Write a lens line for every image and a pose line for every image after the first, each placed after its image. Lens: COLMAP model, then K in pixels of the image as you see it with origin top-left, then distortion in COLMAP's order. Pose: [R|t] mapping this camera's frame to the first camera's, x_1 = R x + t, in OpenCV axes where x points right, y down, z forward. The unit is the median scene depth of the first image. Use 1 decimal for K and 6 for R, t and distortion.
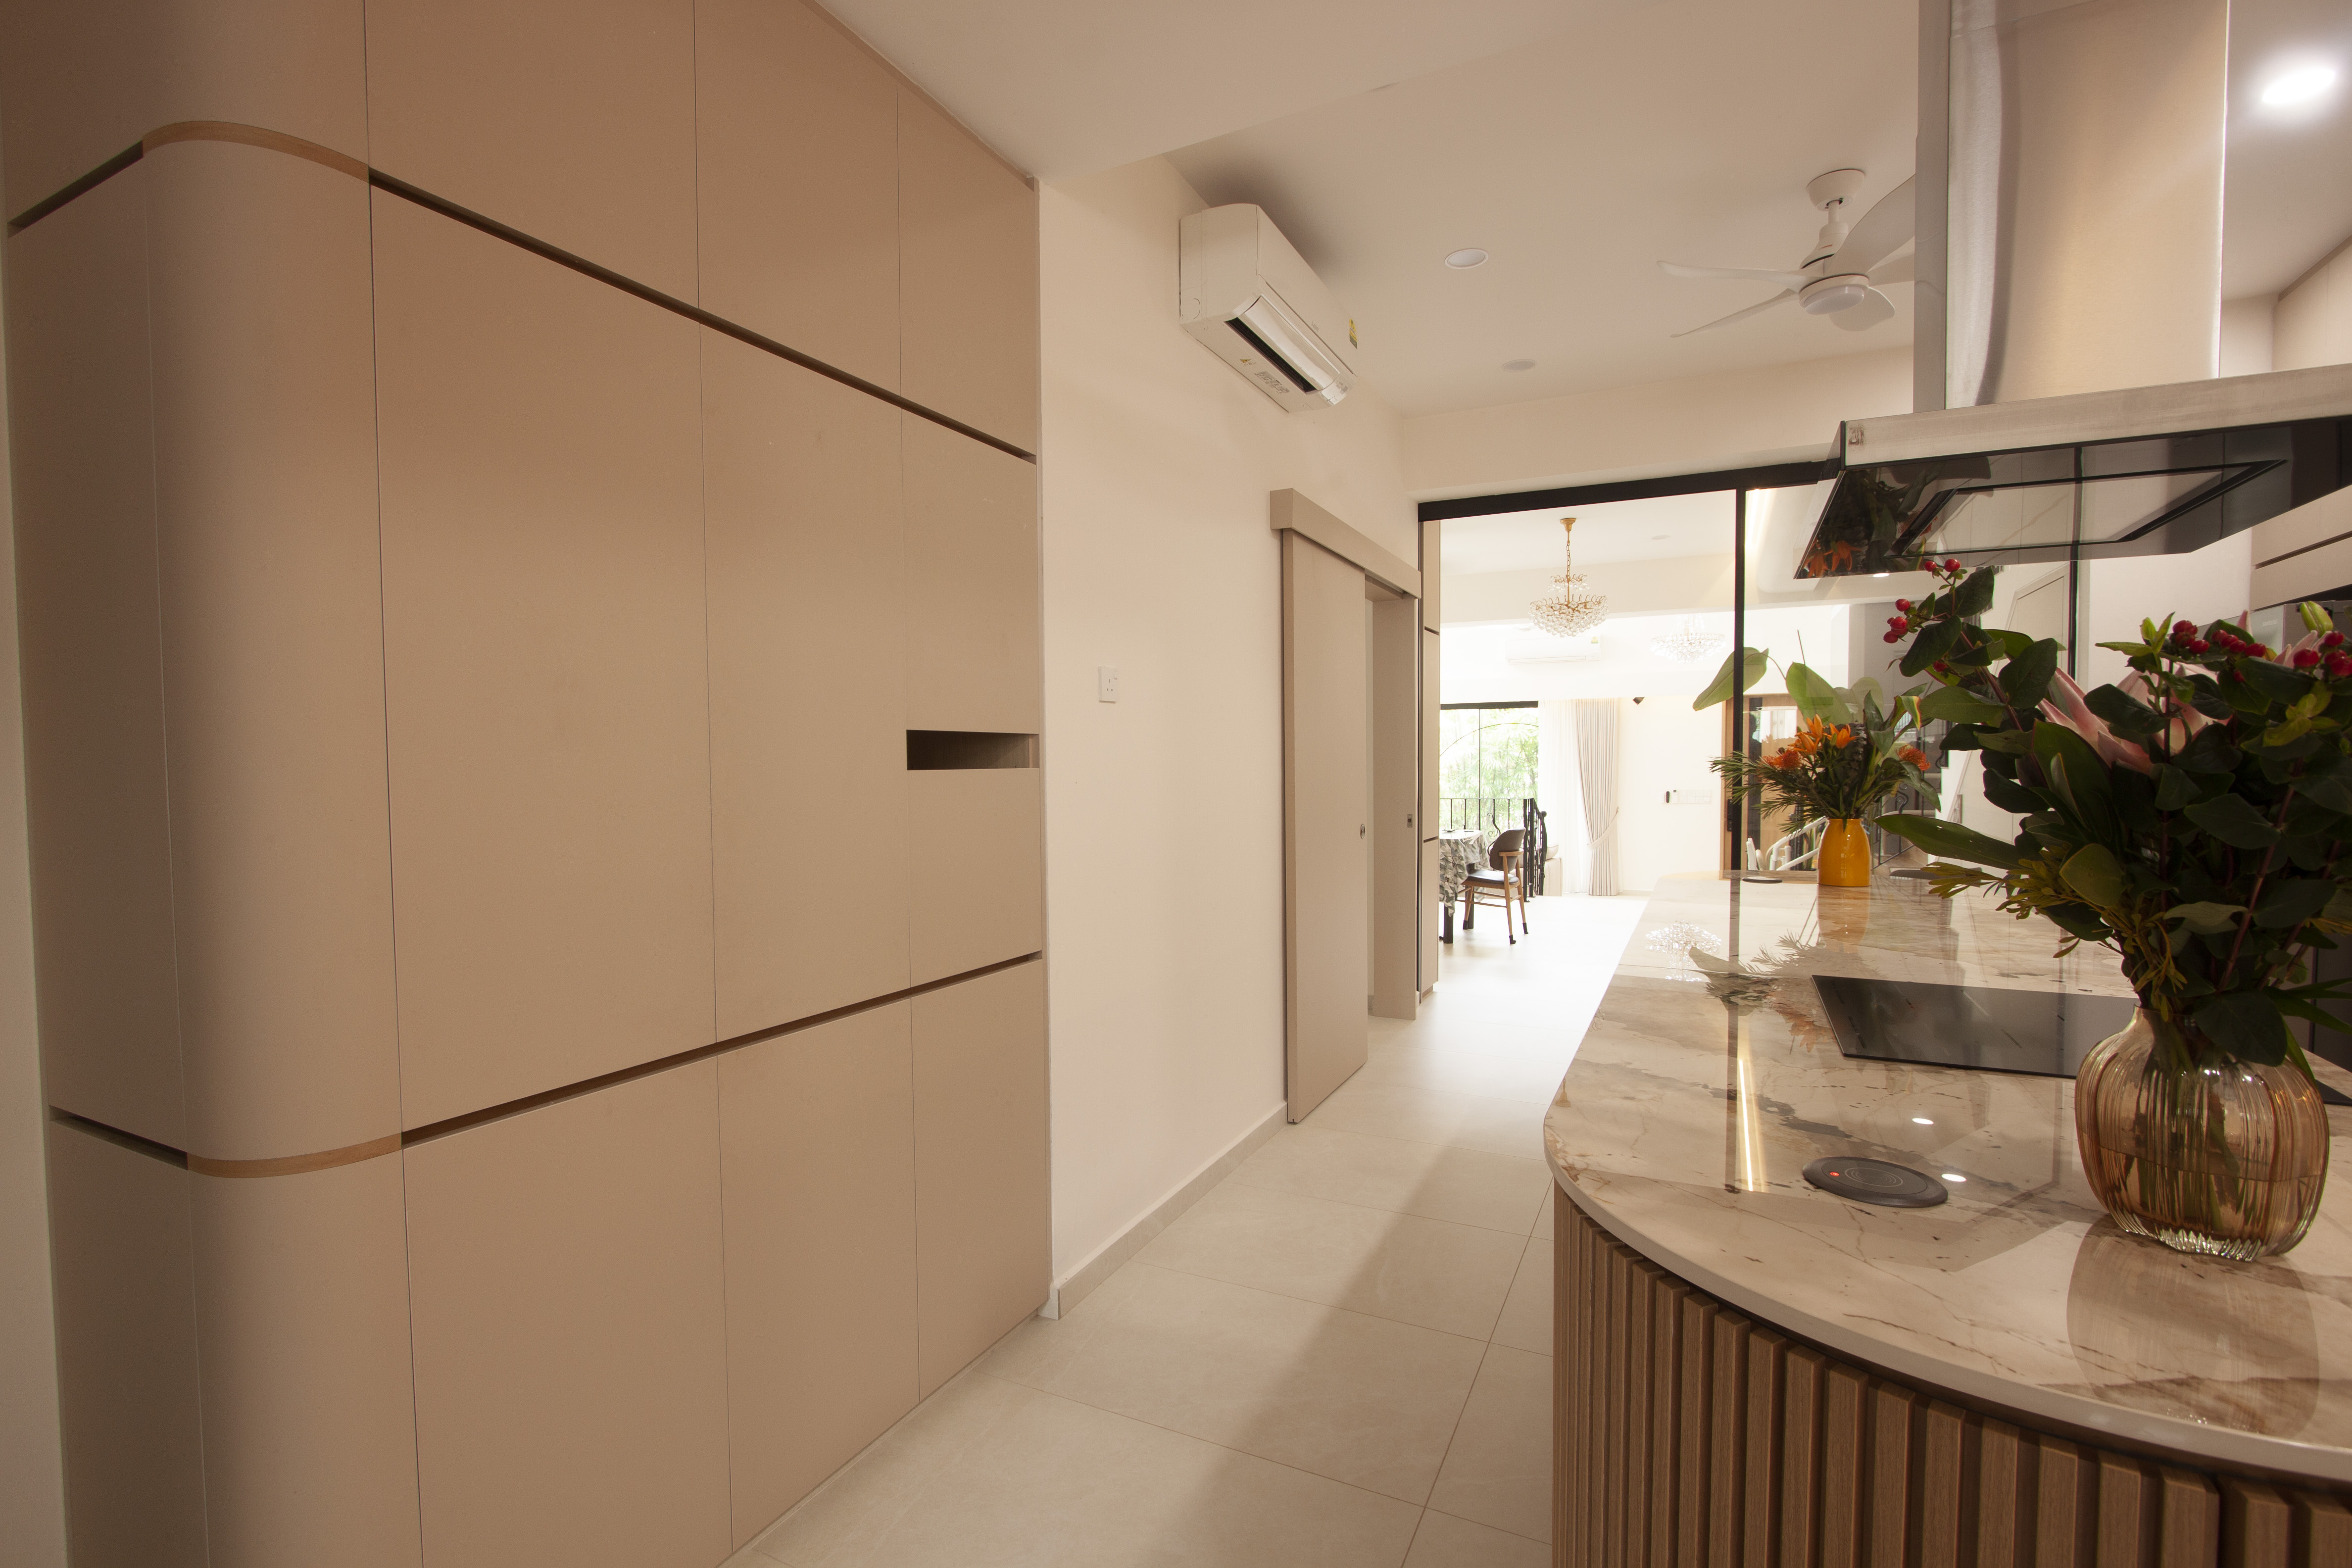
lens RADIAL K [[1084.1, 0, 1165.9], [0, 1084.1, 791.6], [0, 0, 1]] dist [0.000895, 0.000158]
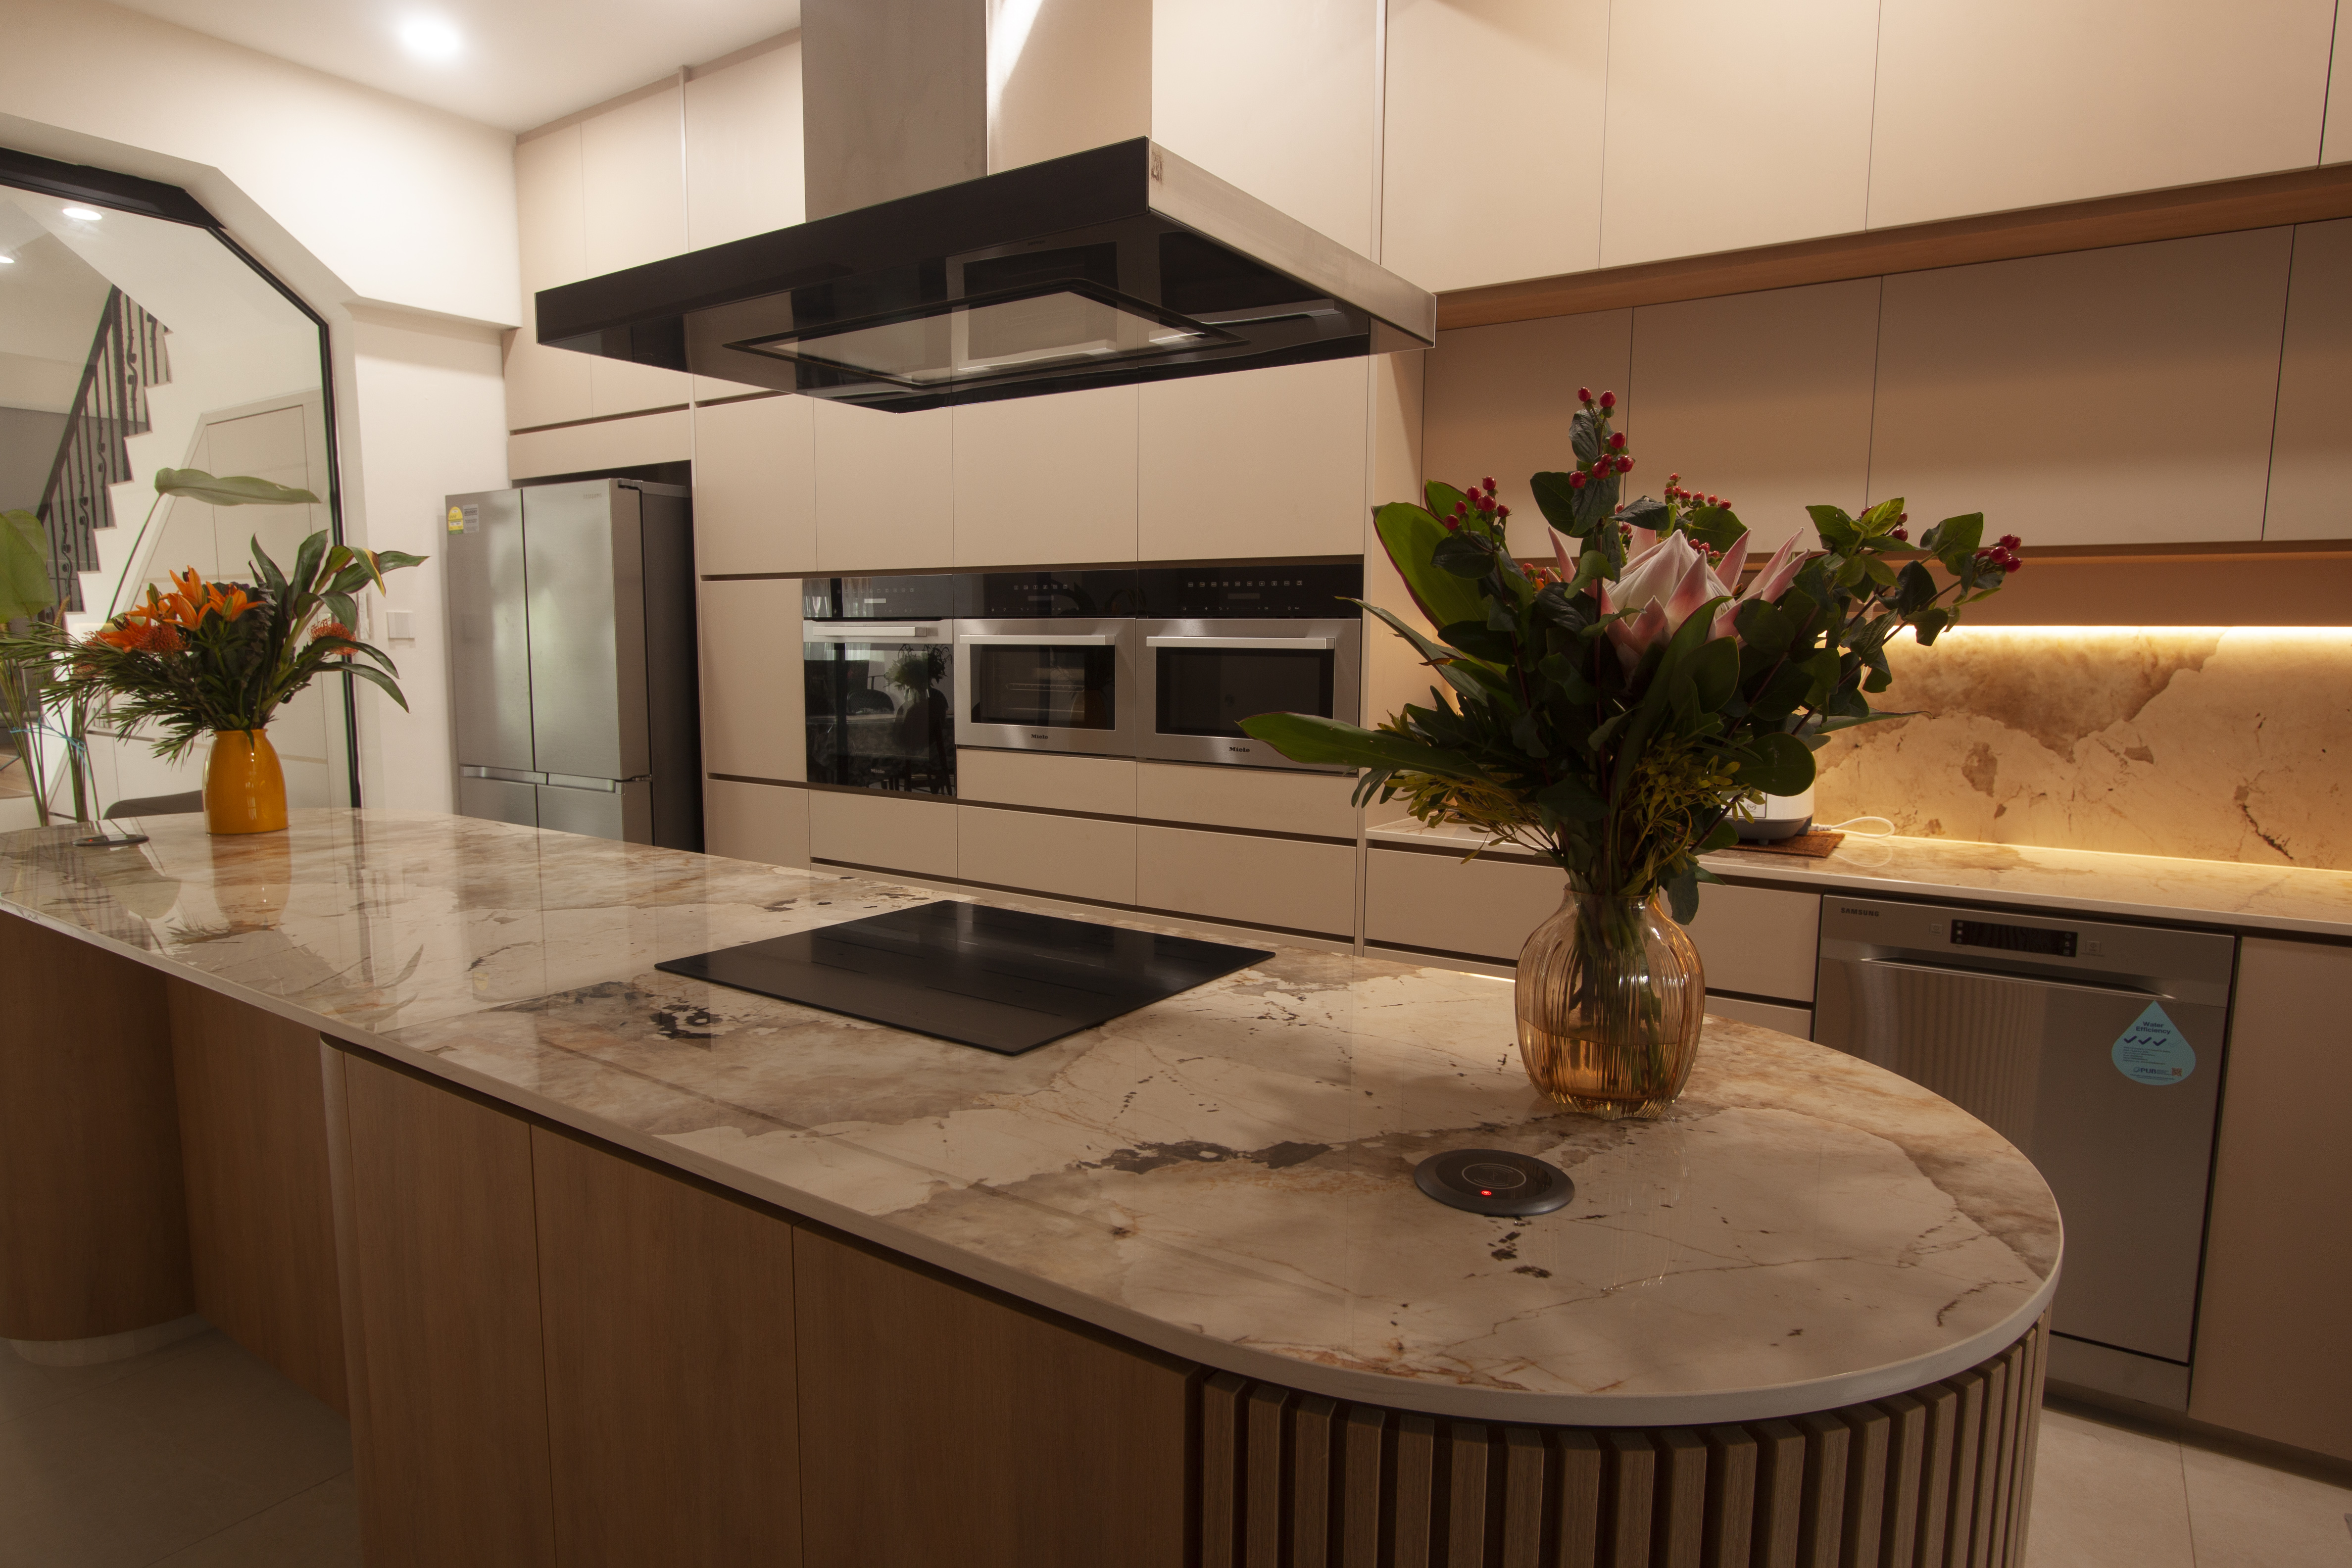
lens RADIAL K [[1335.0, 0, 1170.7], [0, 1335.0, 794.1], [0, 0, 1]] dist [-0.008938, -0.000504]
pose [[0.129409, -0.107317, 0.985767, -0.231228], [0.022990, 0.994184, 0.105215, -0.020108], [-0.991325, 0.009047, 0.131124, 0.854136]]
